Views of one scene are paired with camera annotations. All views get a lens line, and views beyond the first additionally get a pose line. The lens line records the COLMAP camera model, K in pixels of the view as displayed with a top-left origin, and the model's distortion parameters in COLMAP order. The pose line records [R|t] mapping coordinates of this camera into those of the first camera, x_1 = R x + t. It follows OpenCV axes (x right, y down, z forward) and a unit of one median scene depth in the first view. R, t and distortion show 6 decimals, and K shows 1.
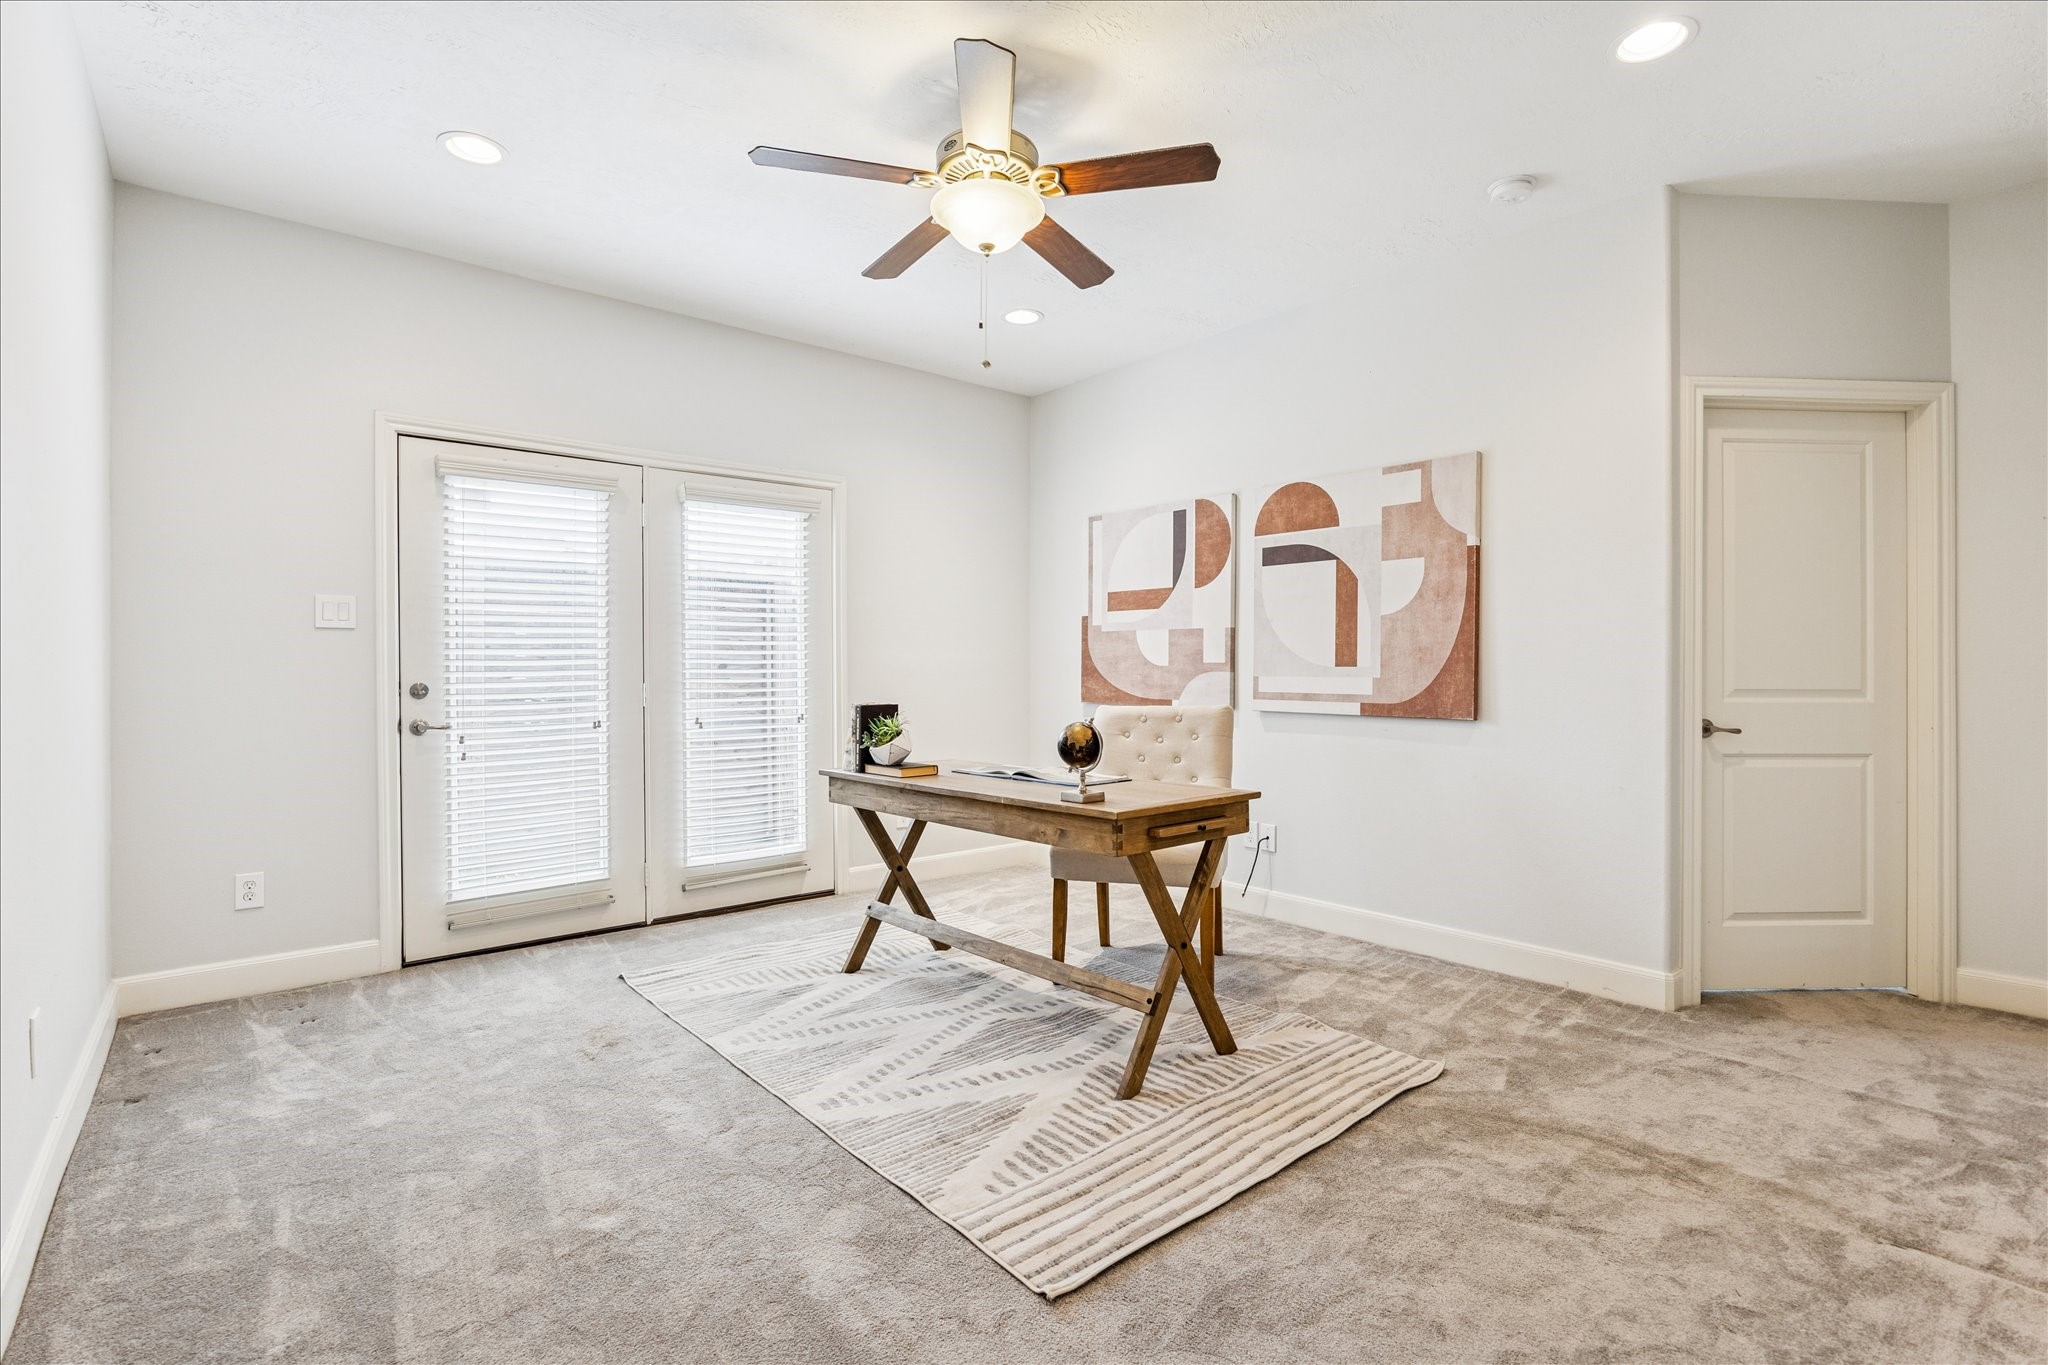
lens RADIAL K [[959.1, 0, 1040.5], [0, 959.1, 674.0], [0, 0, 1]] dist [-0.008732, -0.000223]
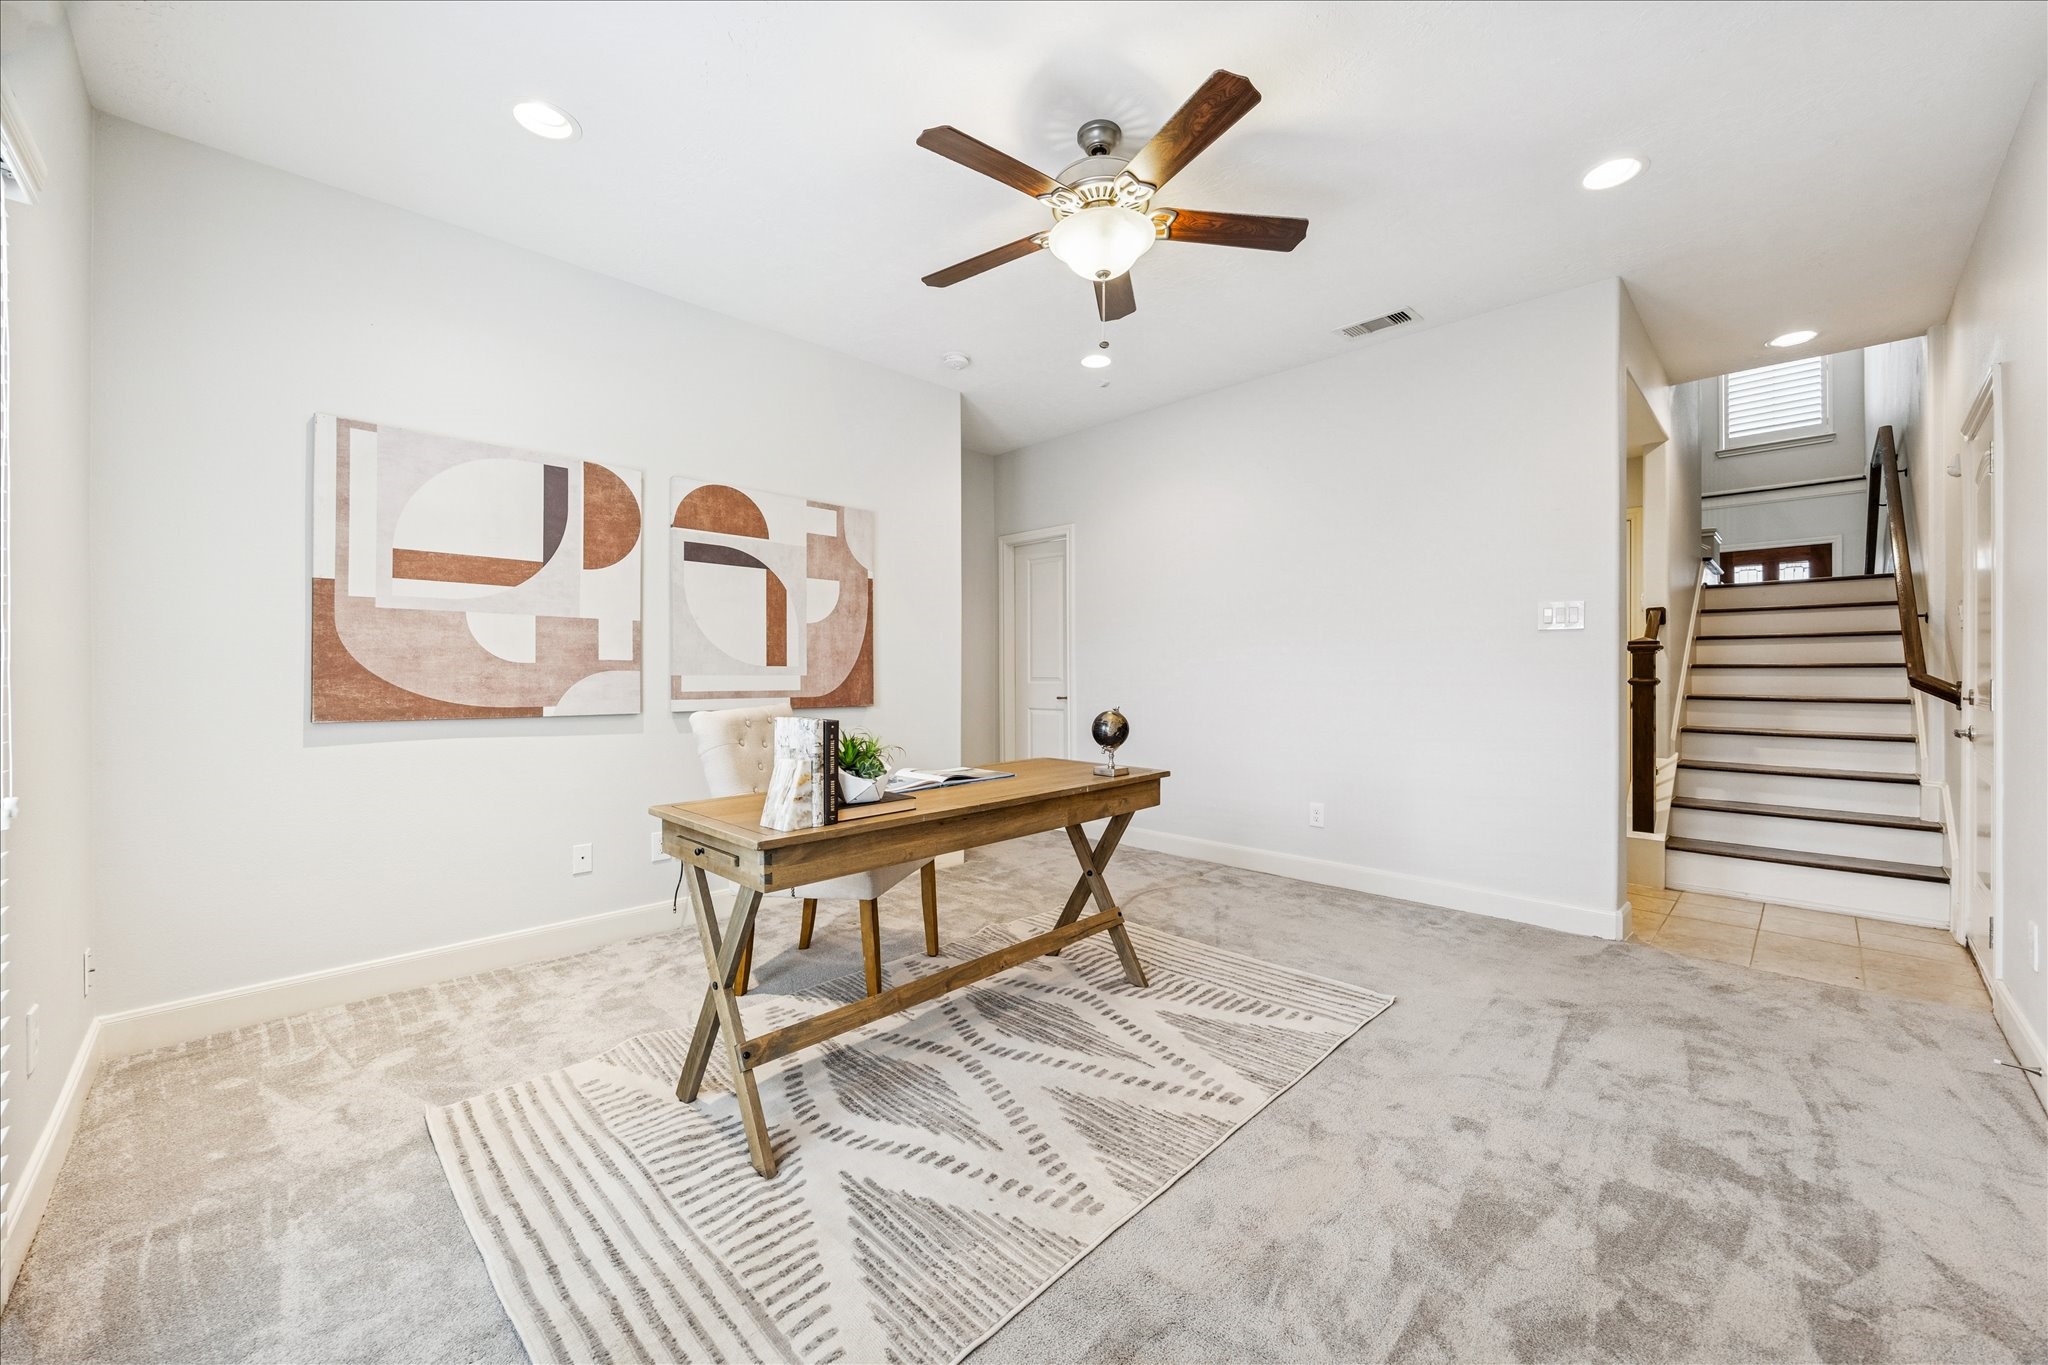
lens RADIAL K [[792.2, 0, 1024.7], [0, 792.2, 674.5], [0, 0, 1]] dist [-0.000347, 0.000157]
pose [[-0.082277, -0.004751, 0.996598, -0.637349], [0.003196, 0.999982, 0.005031, -0.001558], [-0.996604, 0.003599, -0.082261, 0.791790]]
